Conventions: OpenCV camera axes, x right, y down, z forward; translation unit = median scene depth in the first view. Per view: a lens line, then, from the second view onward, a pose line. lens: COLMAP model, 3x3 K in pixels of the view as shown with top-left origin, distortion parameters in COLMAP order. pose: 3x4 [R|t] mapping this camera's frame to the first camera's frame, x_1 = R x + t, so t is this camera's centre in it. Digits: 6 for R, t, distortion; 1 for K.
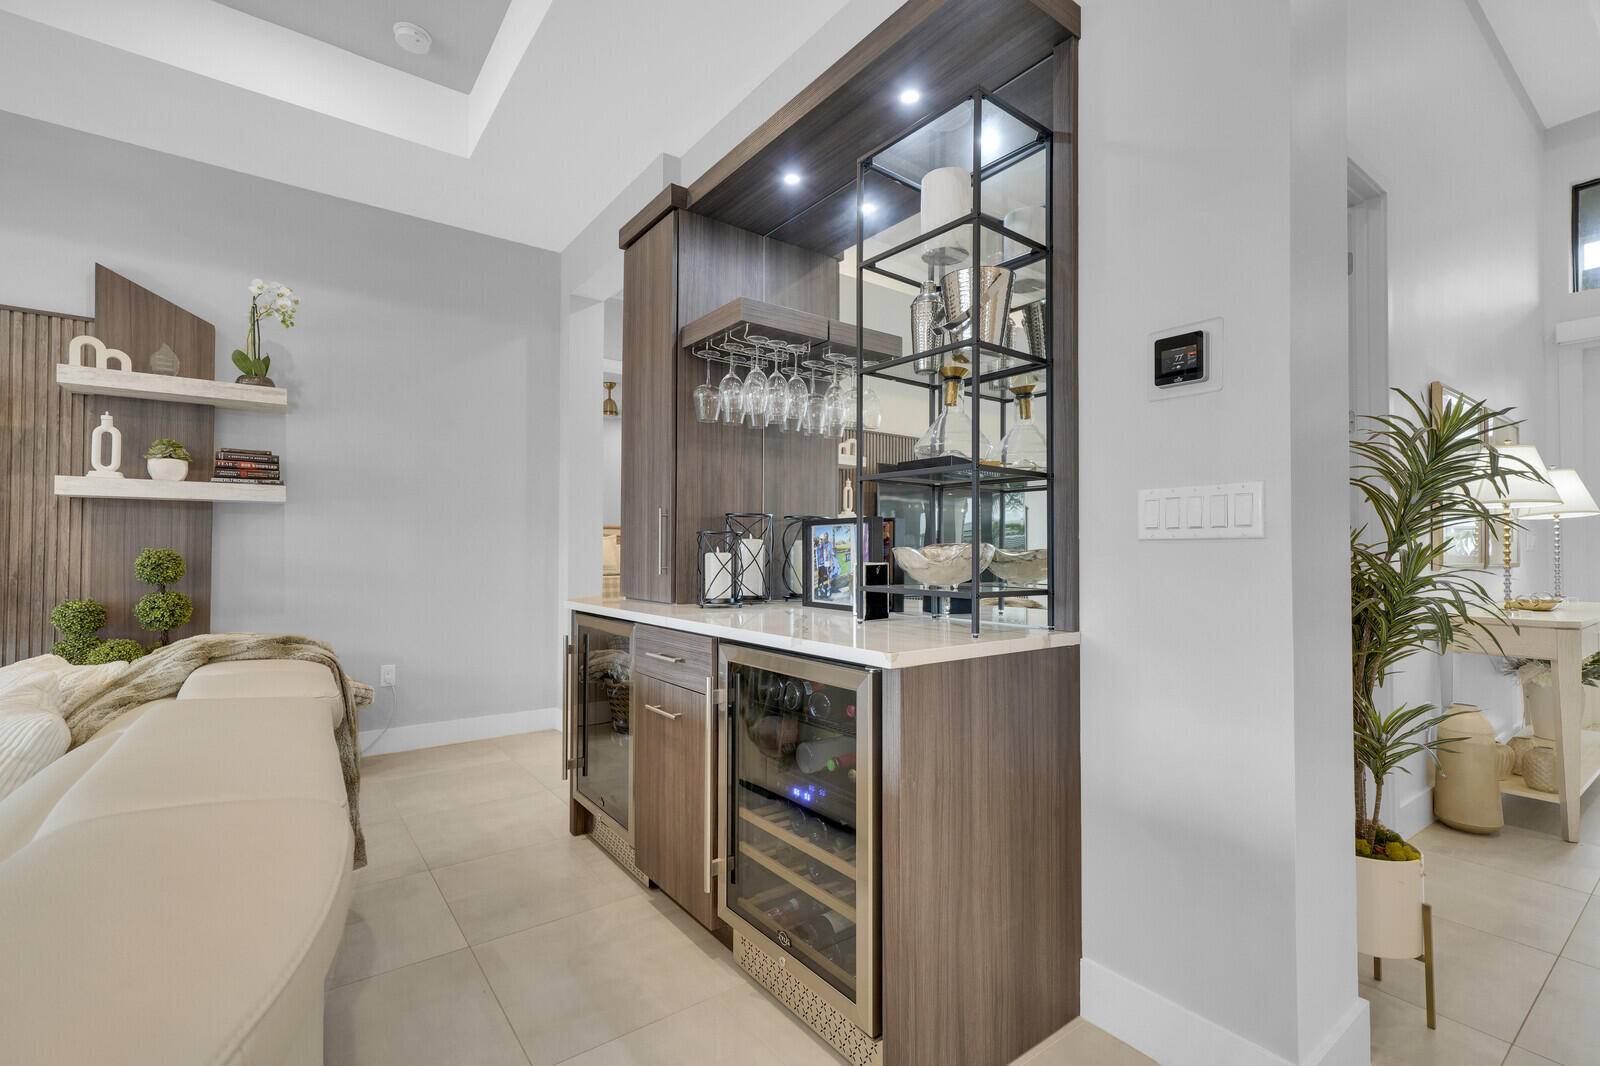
lens RADIAL K [[707.5, 0, 796.3], [0, 707.5, 538.4], [0, 0, 1]] dist [0.001653, 0.000357]
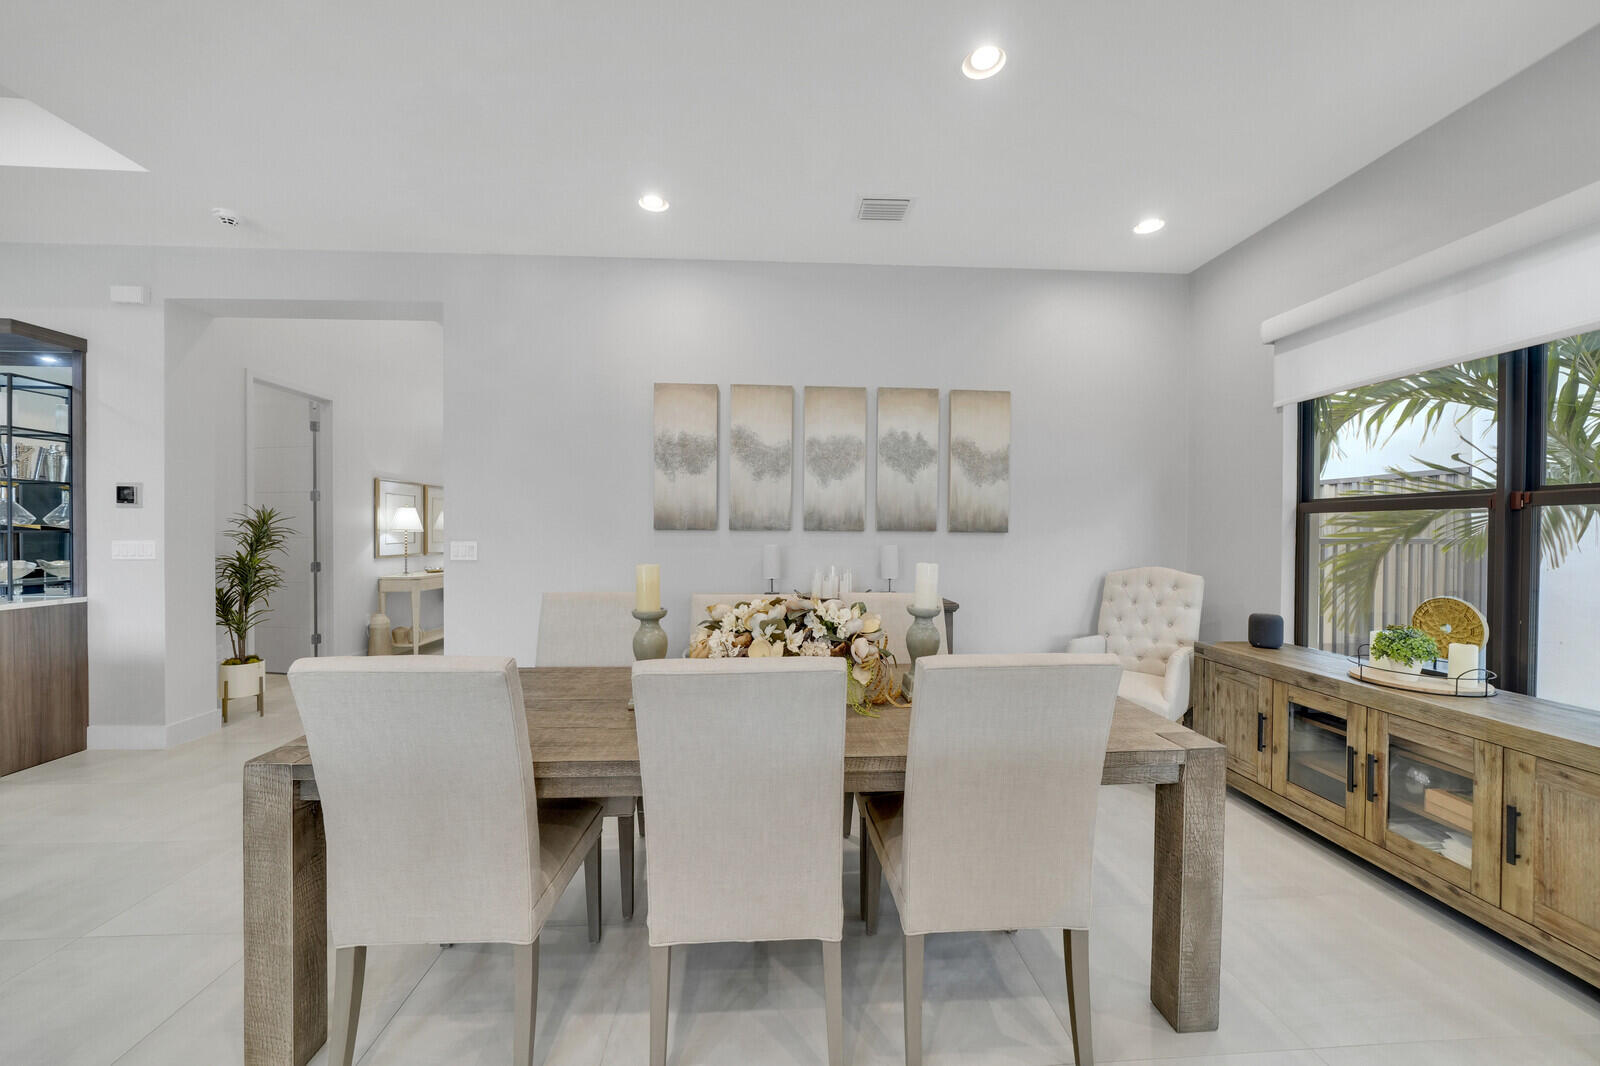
lens RADIAL K [[600.0, 0, 801.8], [0, 600.0, 535.8], [0, 0, 1]] dist [-0.022765, 0.005339]
pose [[0.549358, -0.007791, 0.835551, 0.035709], [-0.018406, 0.999601, 0.021422, -0.094969], [-0.835385, -0.027147, 0.548995, -1.234402]]
